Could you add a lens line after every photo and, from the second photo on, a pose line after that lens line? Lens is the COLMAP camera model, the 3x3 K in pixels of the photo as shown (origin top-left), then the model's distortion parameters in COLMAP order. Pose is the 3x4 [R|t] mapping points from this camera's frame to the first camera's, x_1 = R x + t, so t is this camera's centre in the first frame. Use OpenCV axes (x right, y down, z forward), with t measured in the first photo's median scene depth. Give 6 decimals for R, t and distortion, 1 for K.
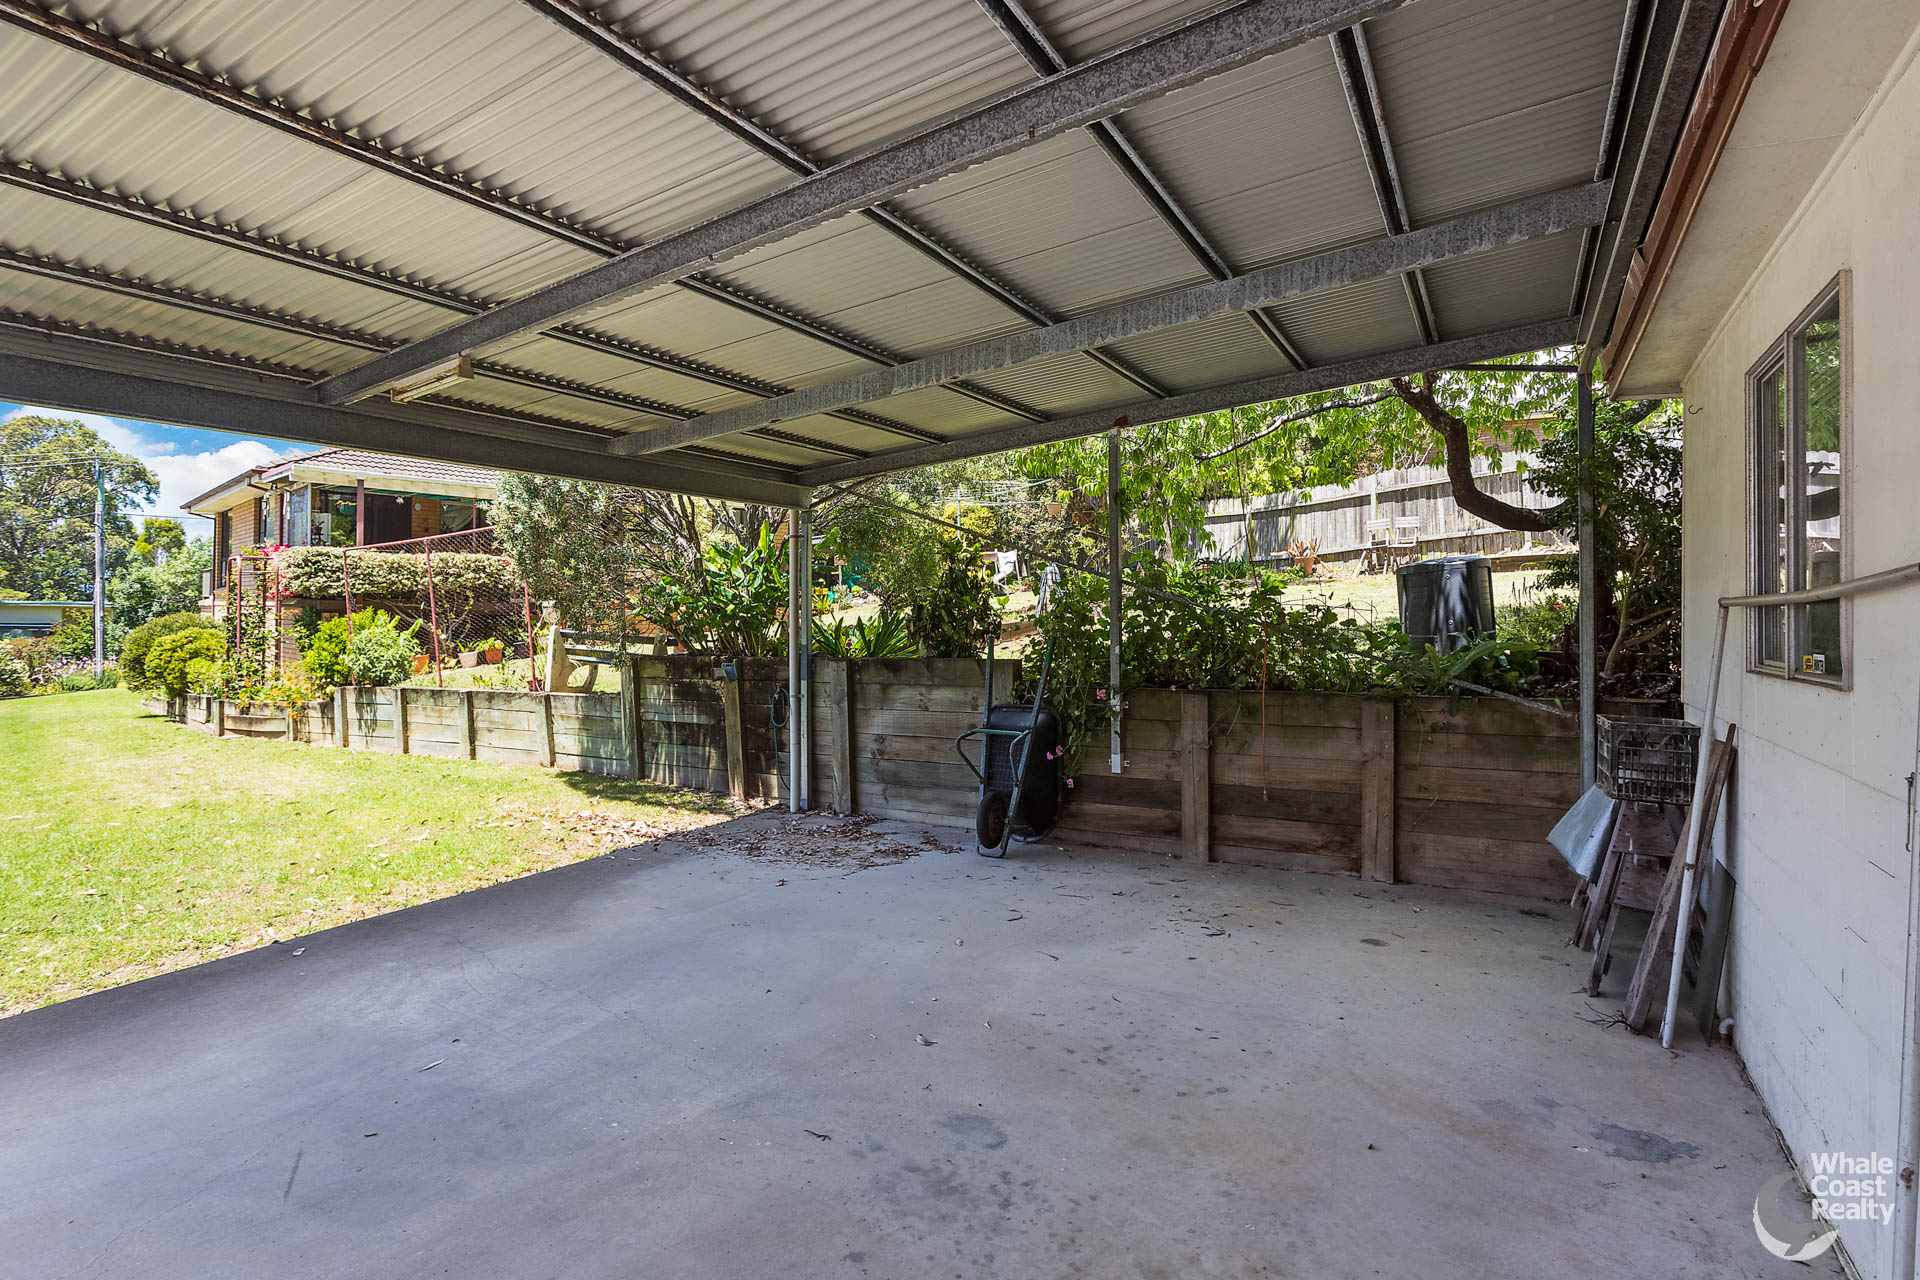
lens RADIAL K [[982.7, 0, 962.1], [0, 982.7, 631.0], [0, 0, 1]] dist [0.000417, -0.000288]
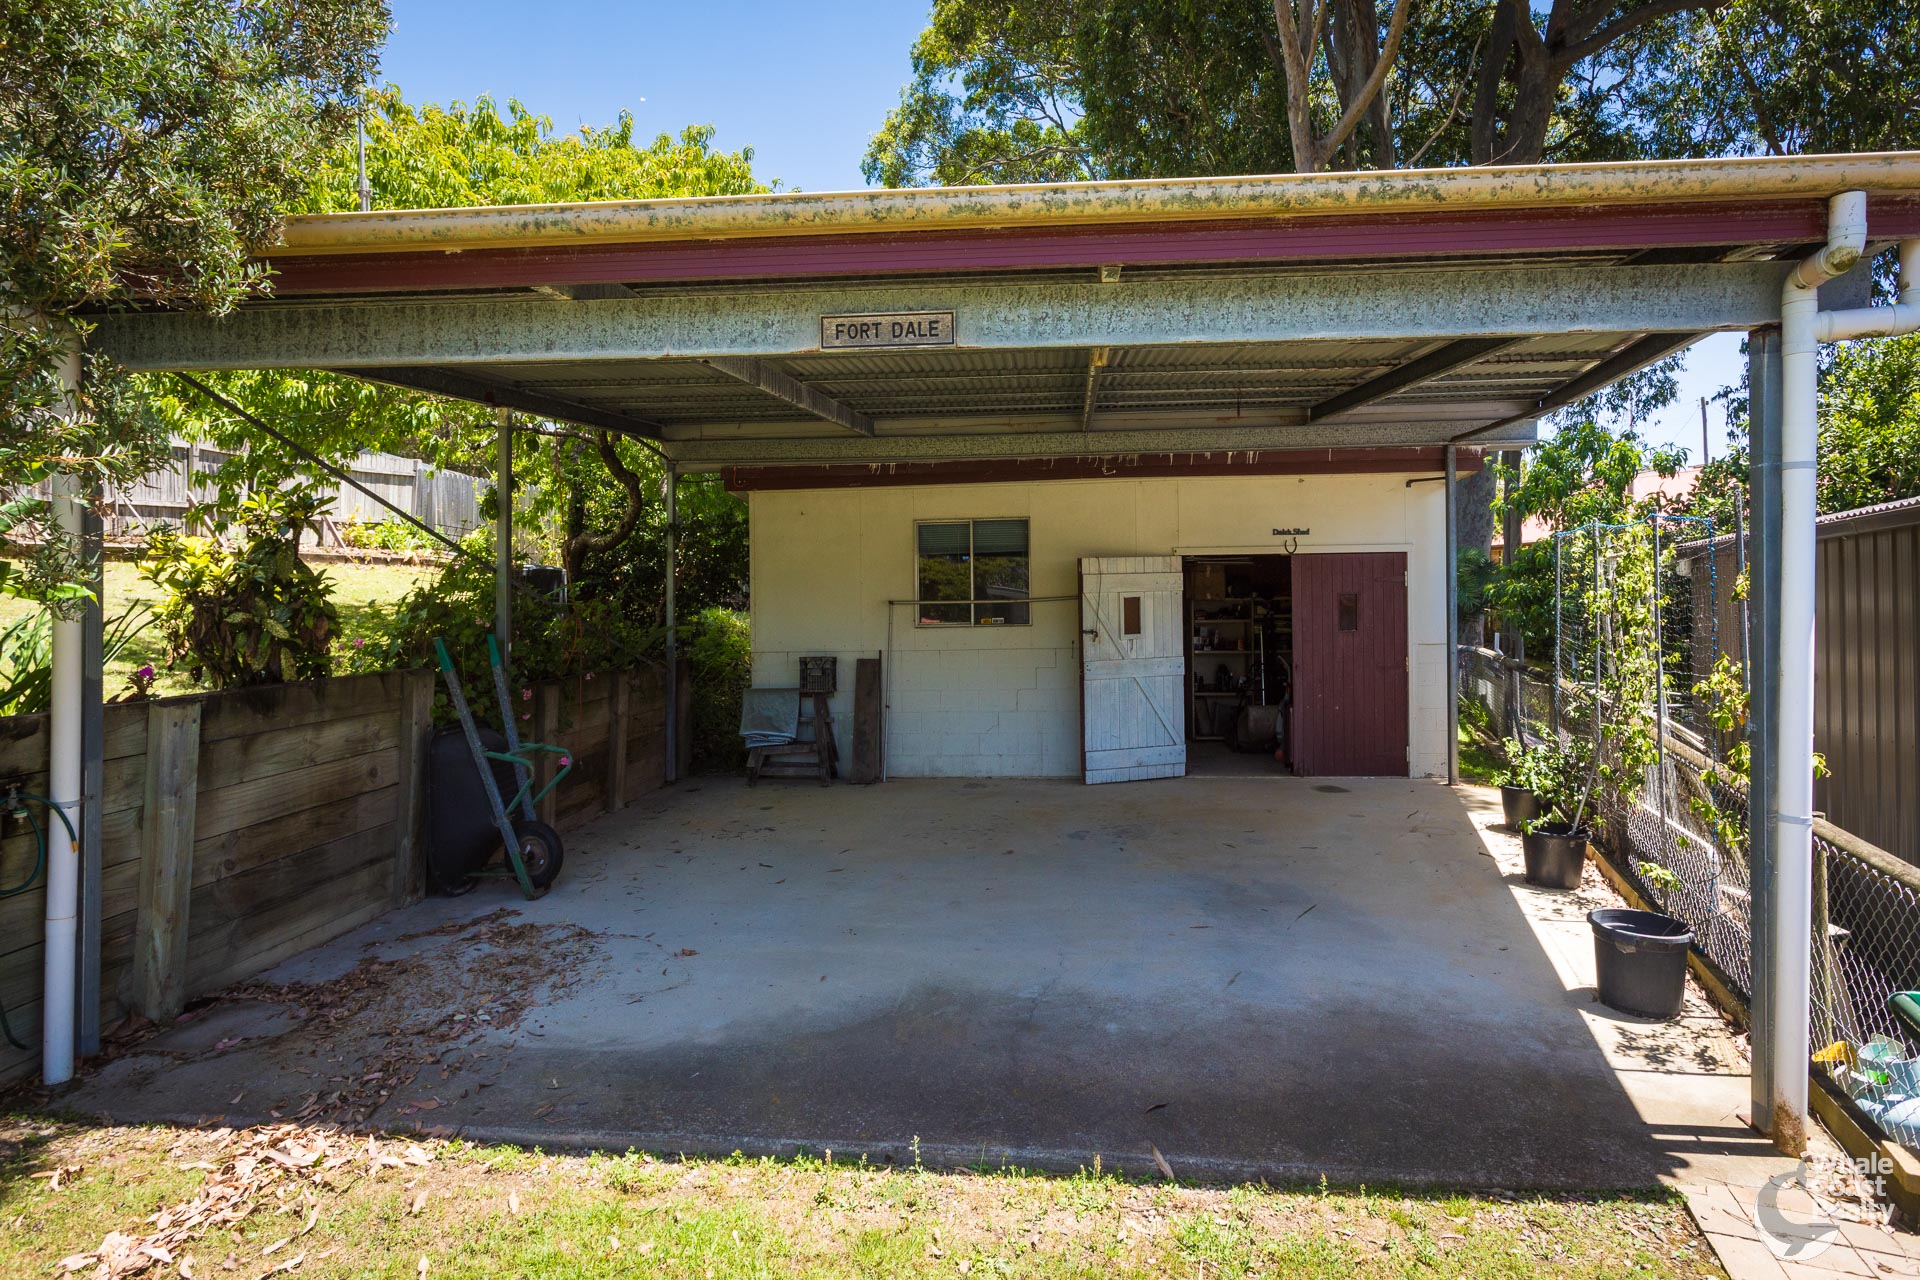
lens RADIAL K [[982.7, 0, 960.2], [0, 982.7, 634.5], [0, 0, 1]] dist [0.000417, -0.000288]
pose [[-0.410908, -0.022626, 0.911396, -1.113200], [0.013378, 0.999435, 0.030844, -0.023633], [-0.911579, 0.024867, -0.410373, 1.256205]]
